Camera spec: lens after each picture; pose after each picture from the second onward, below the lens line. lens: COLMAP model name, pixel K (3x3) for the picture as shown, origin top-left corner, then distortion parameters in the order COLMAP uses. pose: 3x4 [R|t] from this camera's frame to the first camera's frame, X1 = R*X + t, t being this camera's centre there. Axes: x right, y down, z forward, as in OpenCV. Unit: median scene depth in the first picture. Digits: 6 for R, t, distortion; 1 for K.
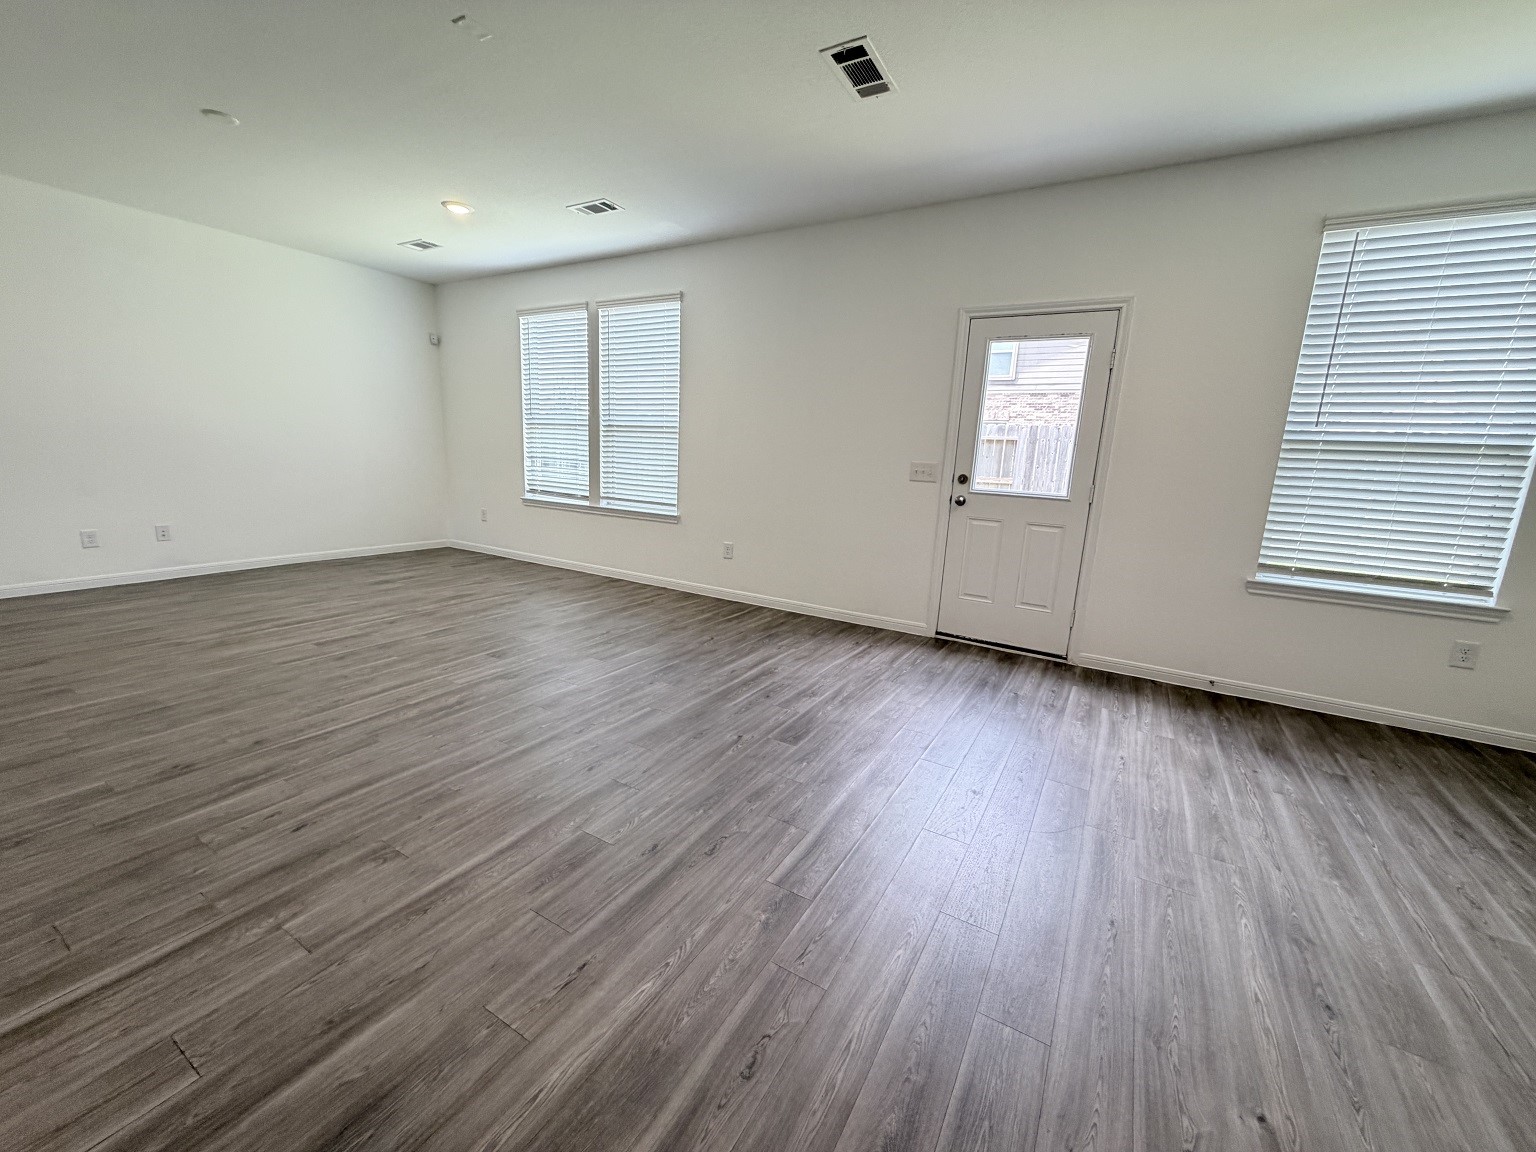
lens RADIAL K [[621.5, 0, 768.0], [0, 621.5, 576.0], [0, 0, 1]] dist [0.000744, 0.000385]
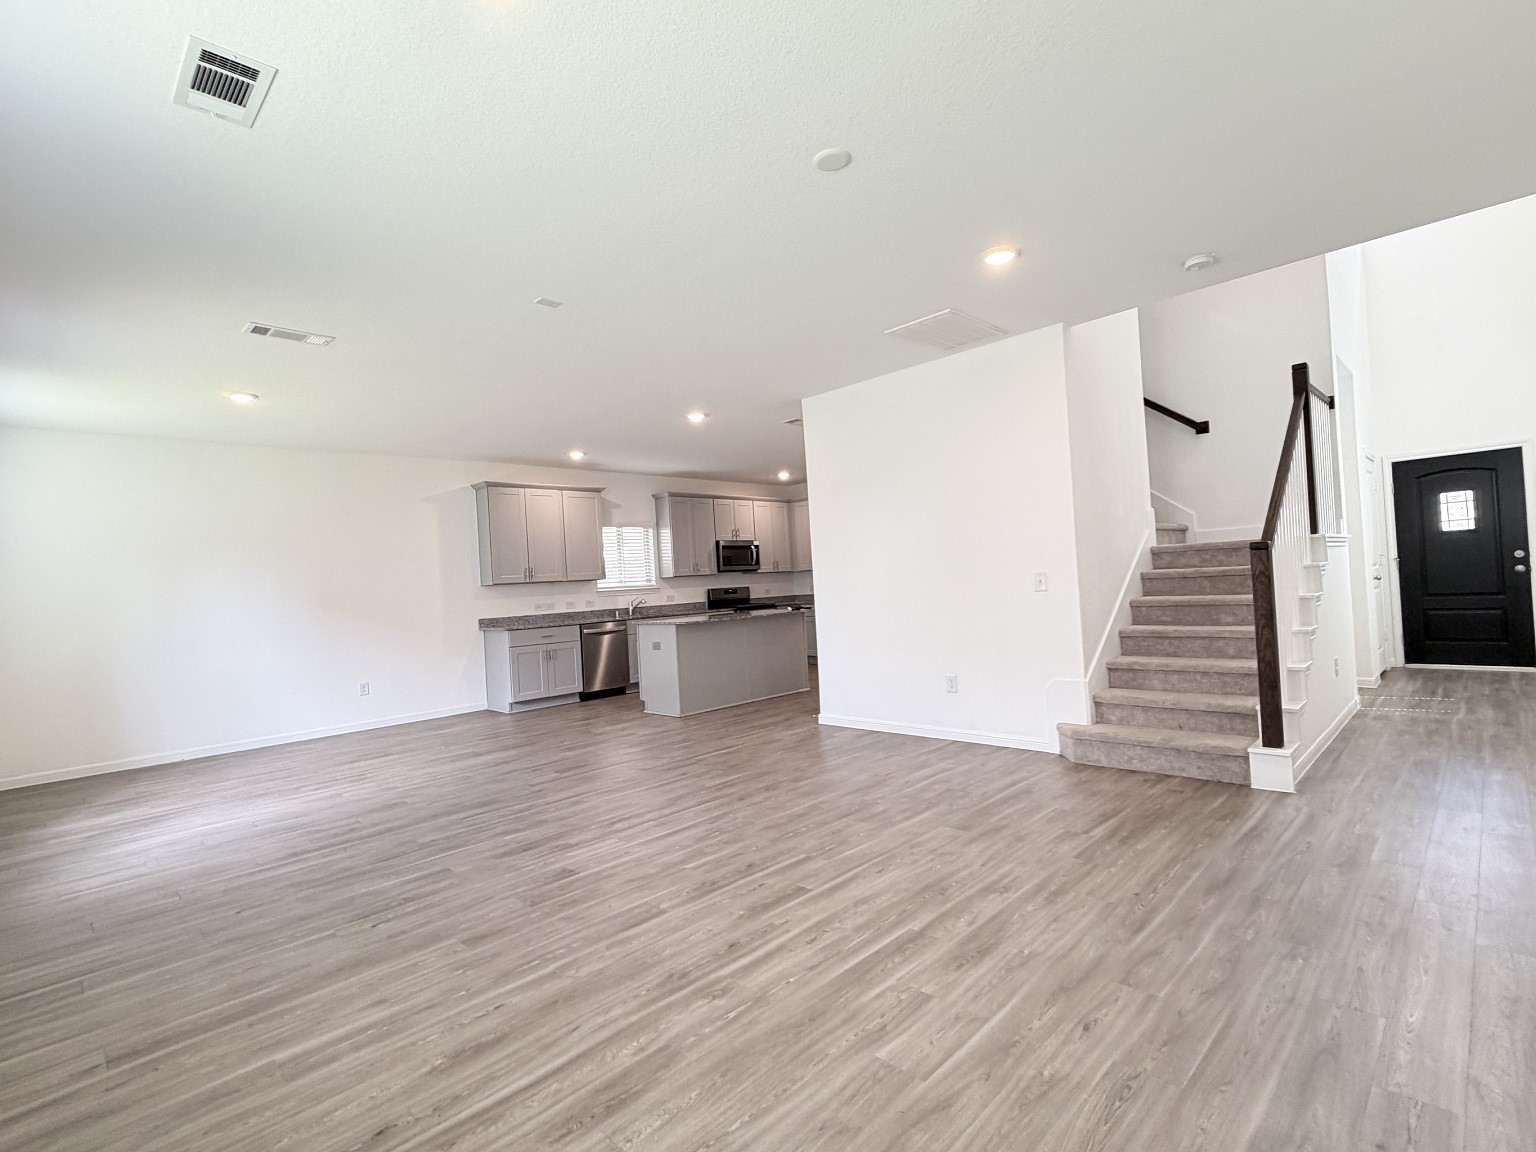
lens RADIAL K [[736.1, 0, 768.0], [0, 736.1, 576.0], [0, 0, 1]] dist [0.002091, 0.000545]
pose [[-0.968923, 0.017298, 0.246758, -0.888250], [0.066930, 0.978676, 0.194199, -0.379910], [-0.238137, 0.204680, -0.949419, 1.694625]]
